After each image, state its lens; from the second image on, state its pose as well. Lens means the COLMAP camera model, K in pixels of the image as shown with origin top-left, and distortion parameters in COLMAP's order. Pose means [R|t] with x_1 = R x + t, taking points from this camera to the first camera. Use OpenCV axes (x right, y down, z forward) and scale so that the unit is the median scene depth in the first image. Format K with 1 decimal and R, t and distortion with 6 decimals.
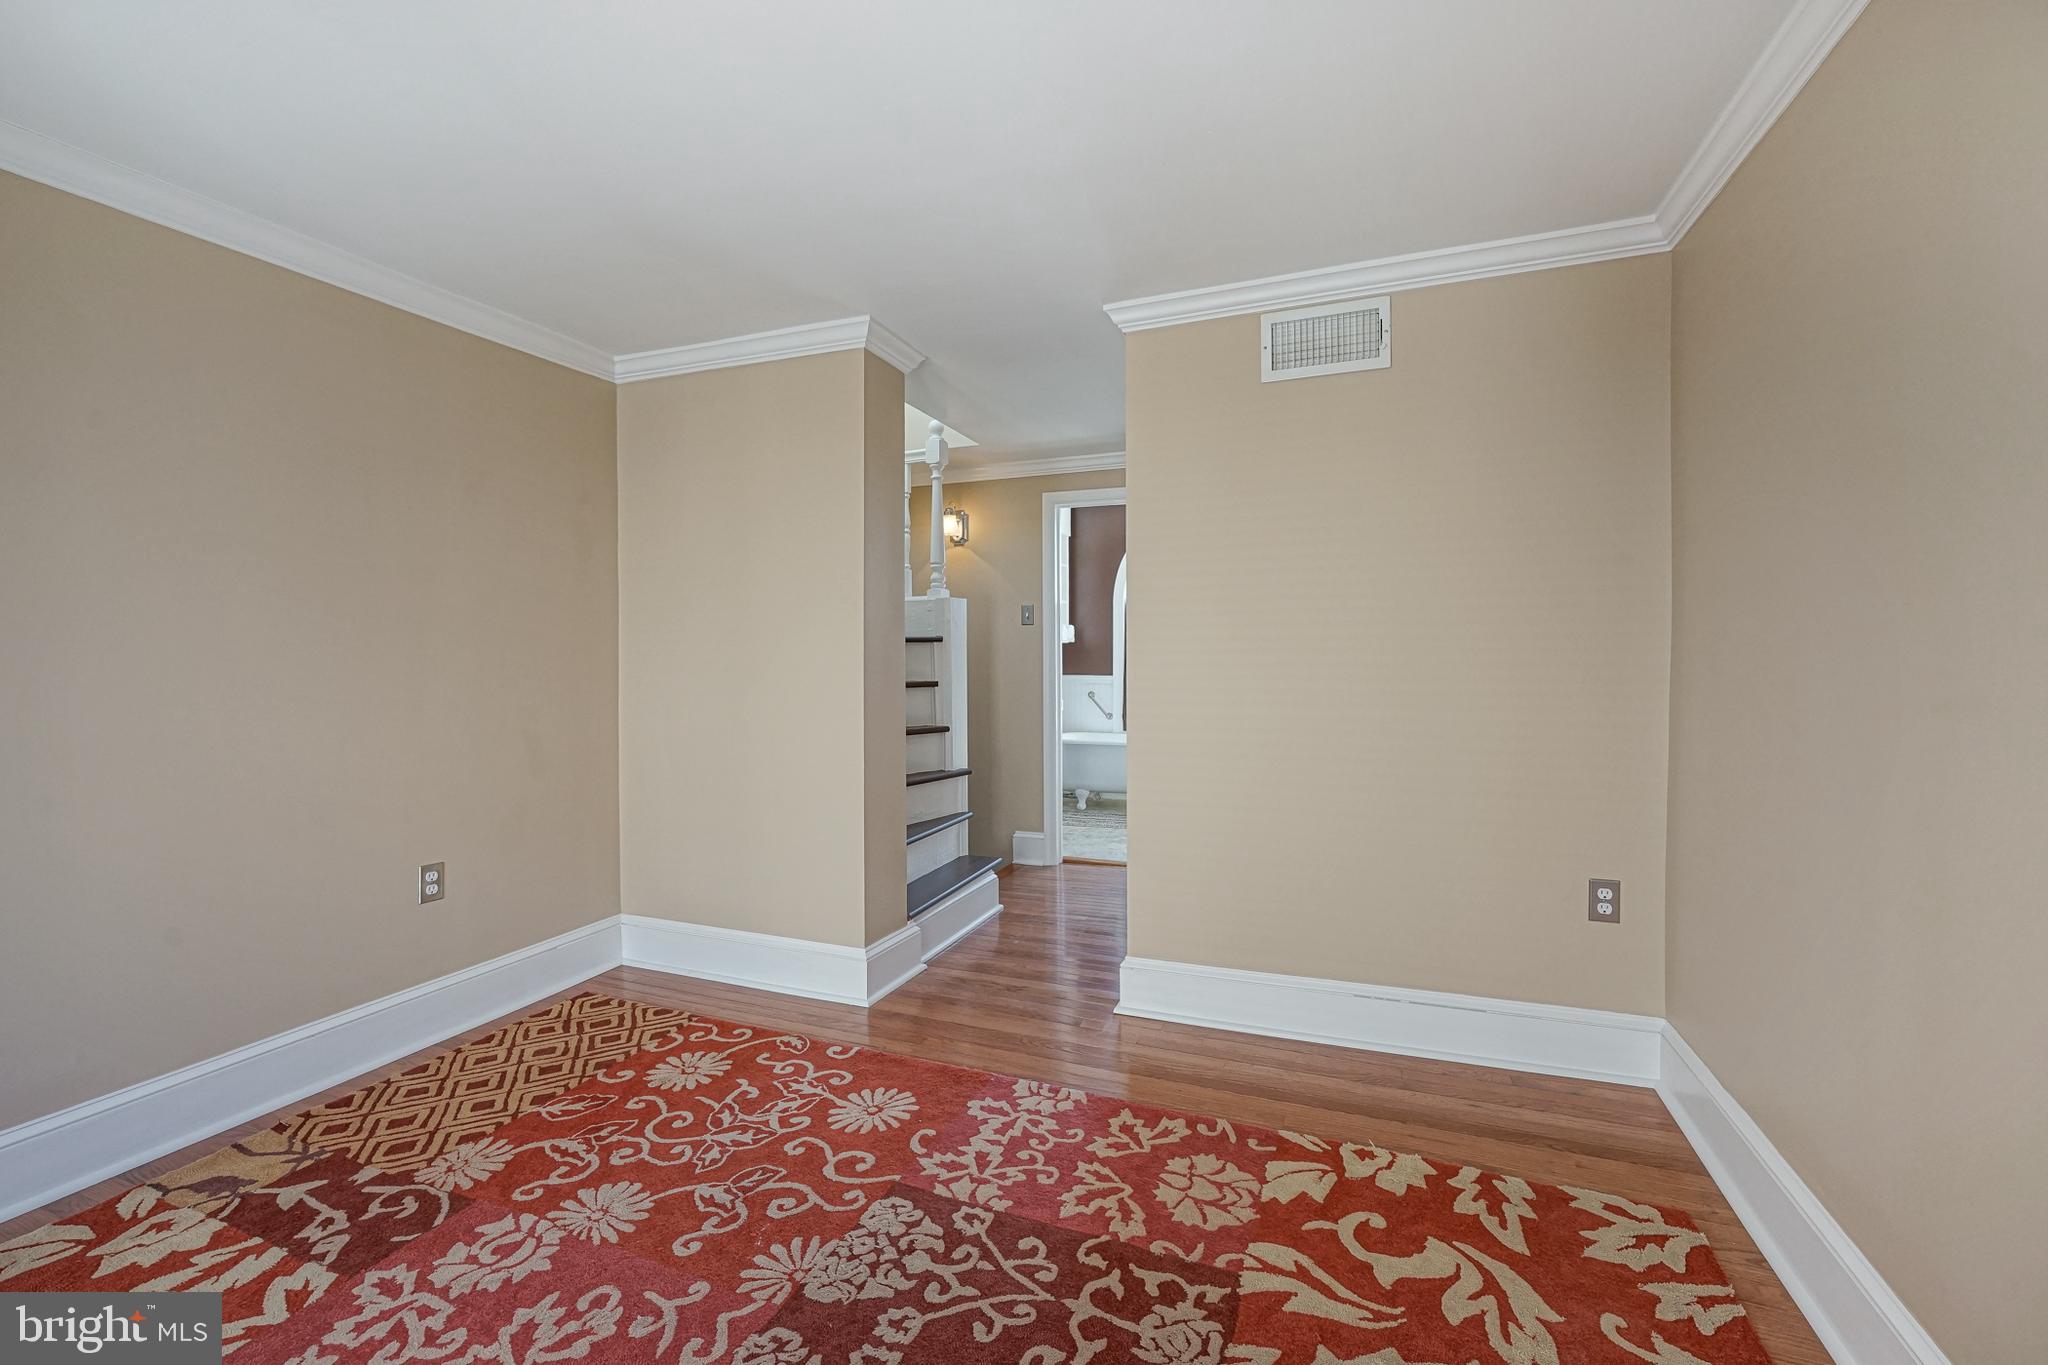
lens RADIAL K [[839.5, 0, 1026.2], [0, 839.5, 673.3], [0, 0, 1]] dist [-0.004257, 0.000899]
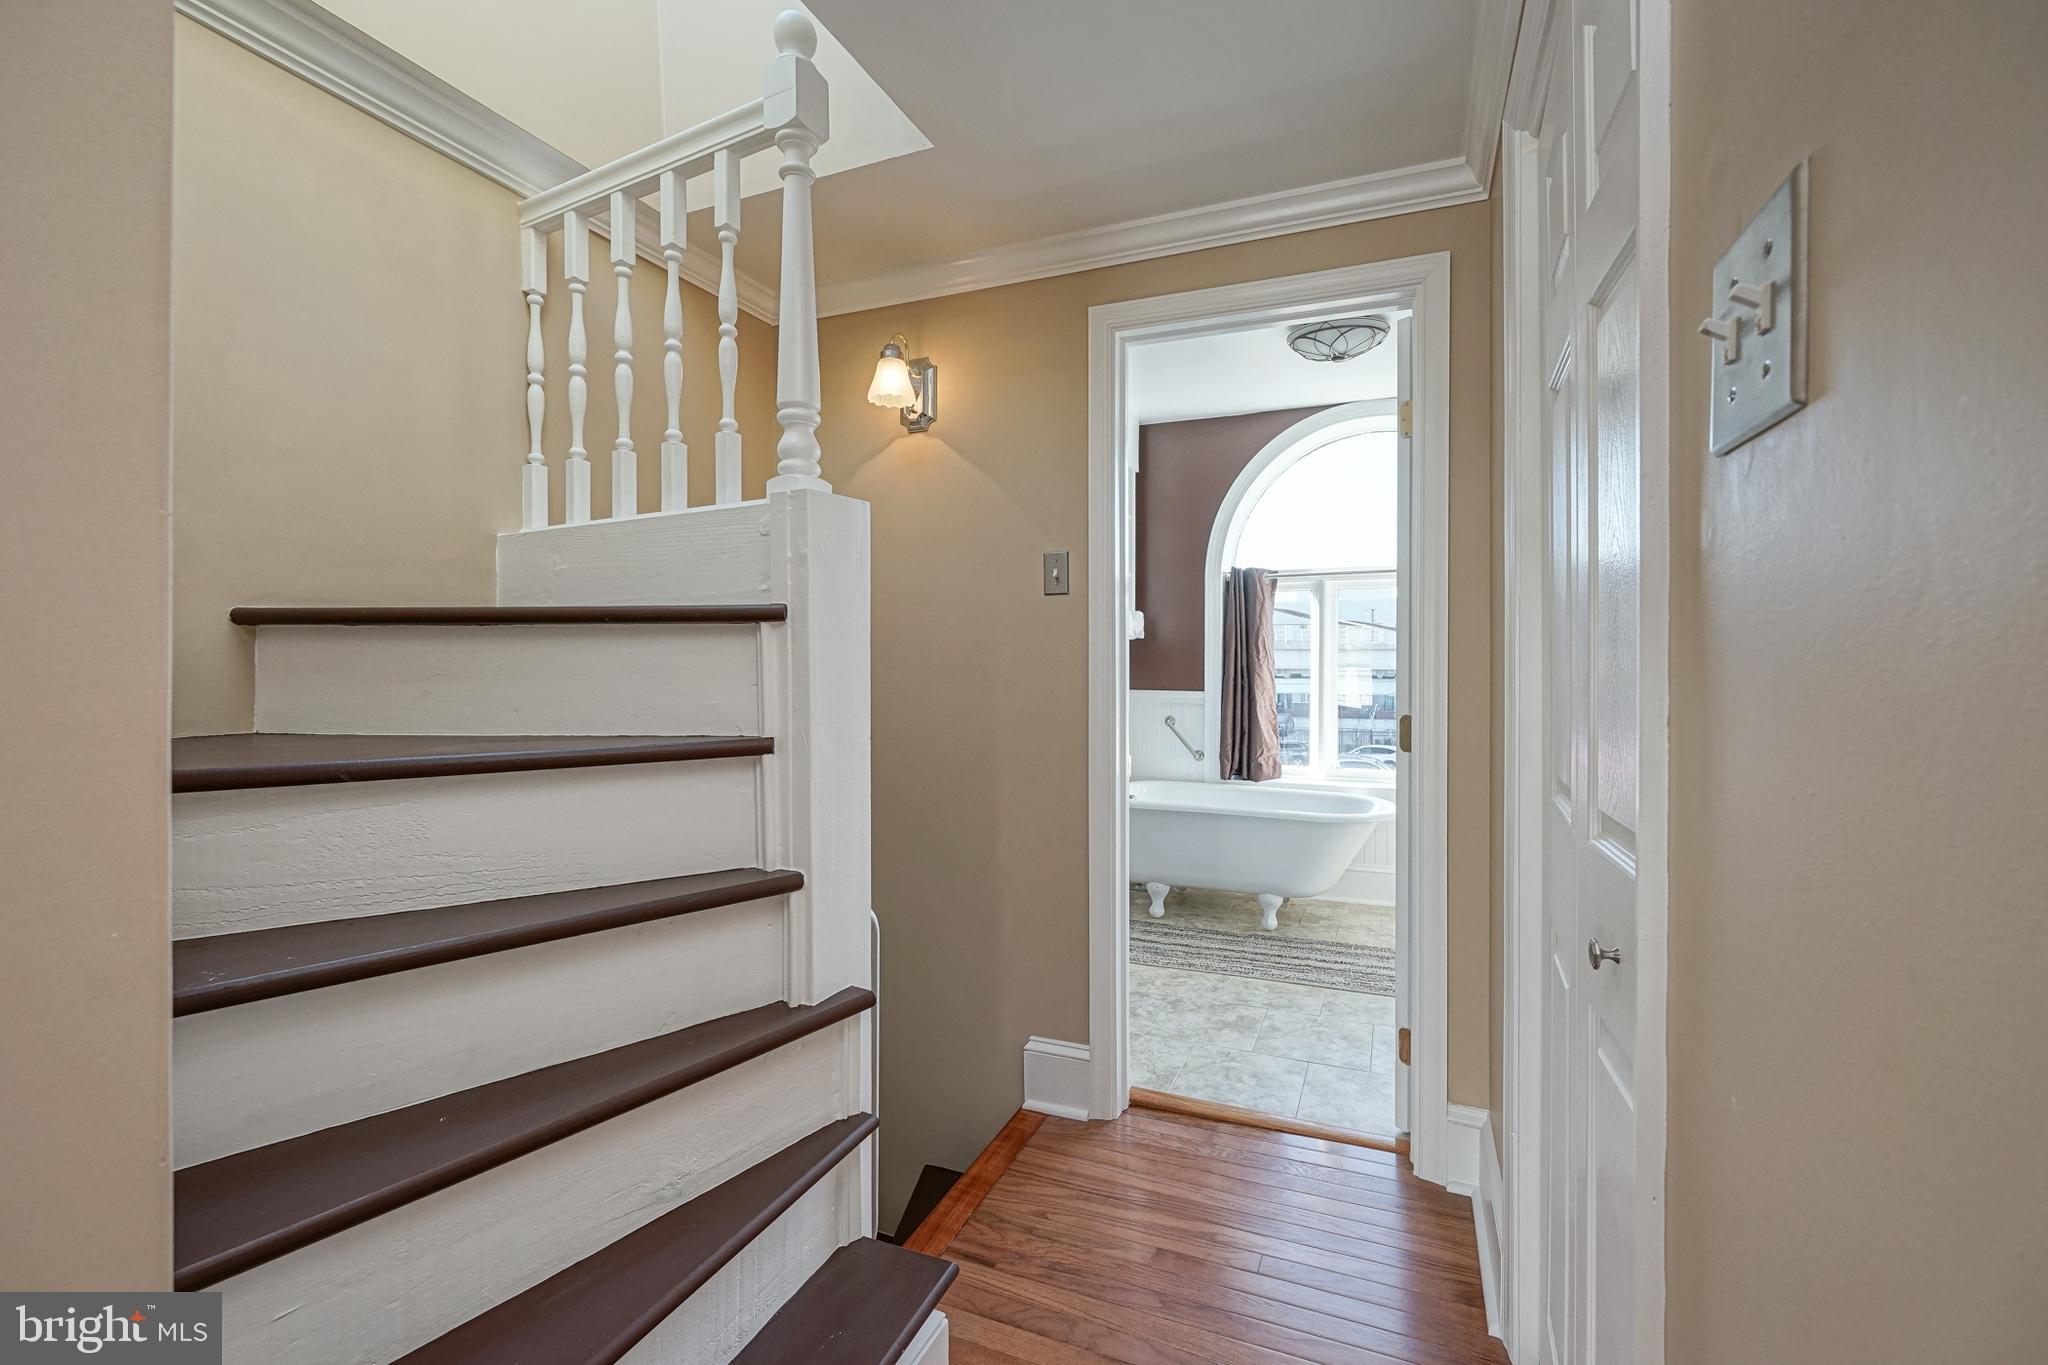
lens RADIAL K [[839.5, 0, 1077.6], [0, 839.5, 664.8], [0, 0, 1]] dist [-0.004257, 0.000899]
pose [[0.999977, 0.004050, -0.005517, 0.031942], [-0.004124, 0.999901, -0.013478, -0.025650], [0.005462, 0.013501, 0.999894, 1.083602]]
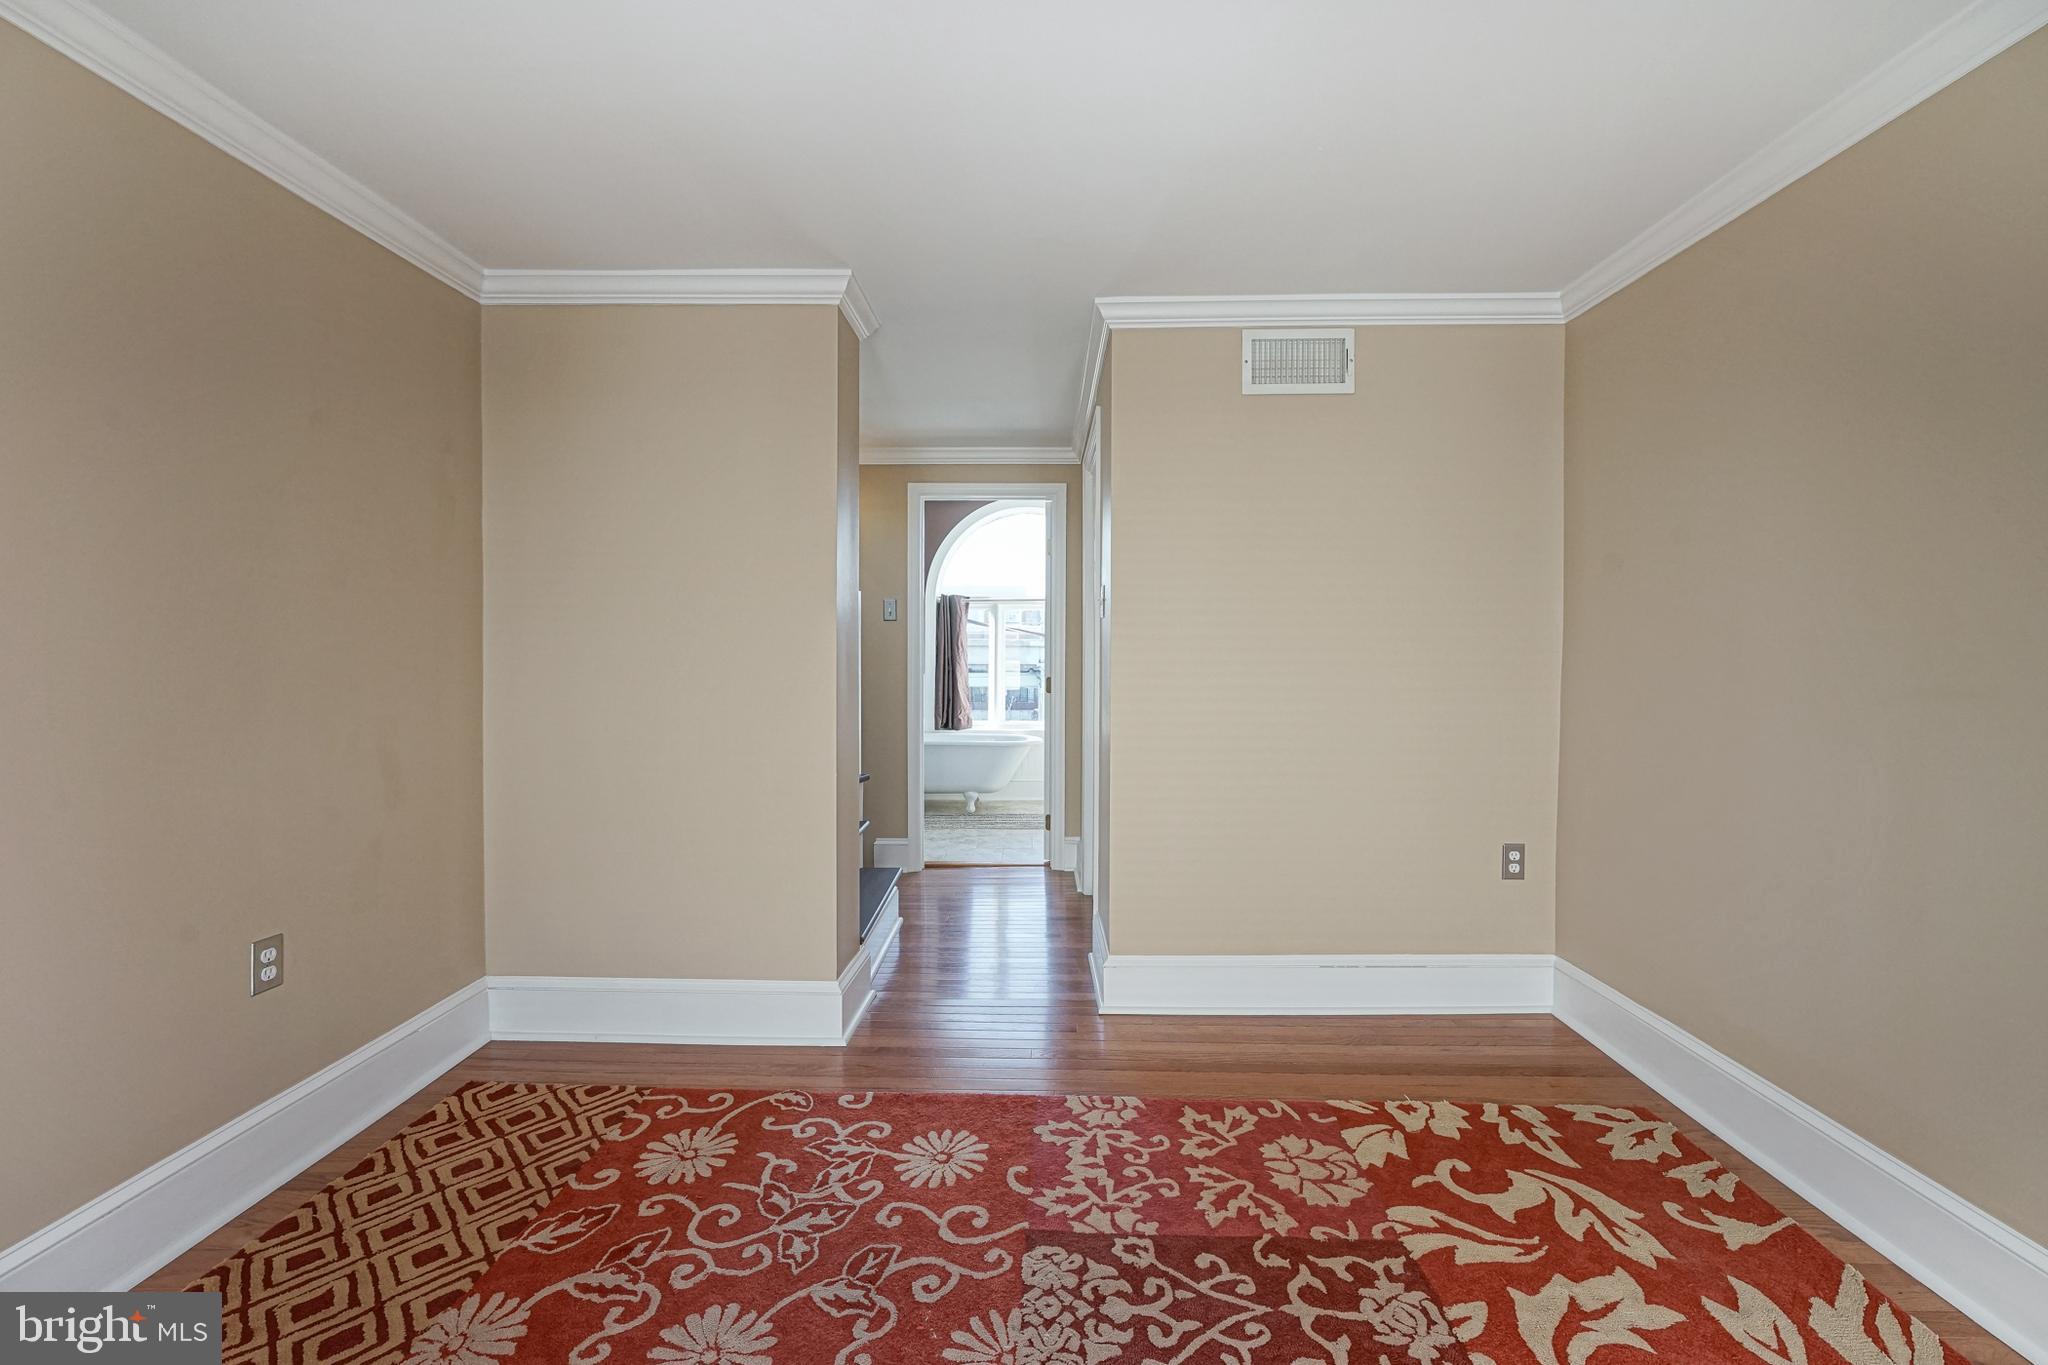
lens RADIAL K [[839.5, 0, 1022.7], [0, 839.5, 672.6], [0, 0, 1]] dist [-0.004257, 0.000899]
pose [[0.940417, -0.001065, 0.340022, -0.363274], [0.000872, 0.999999, 0.000721, 0.001208], [-0.340023, -0.000381, 0.940417, 0.113836]]
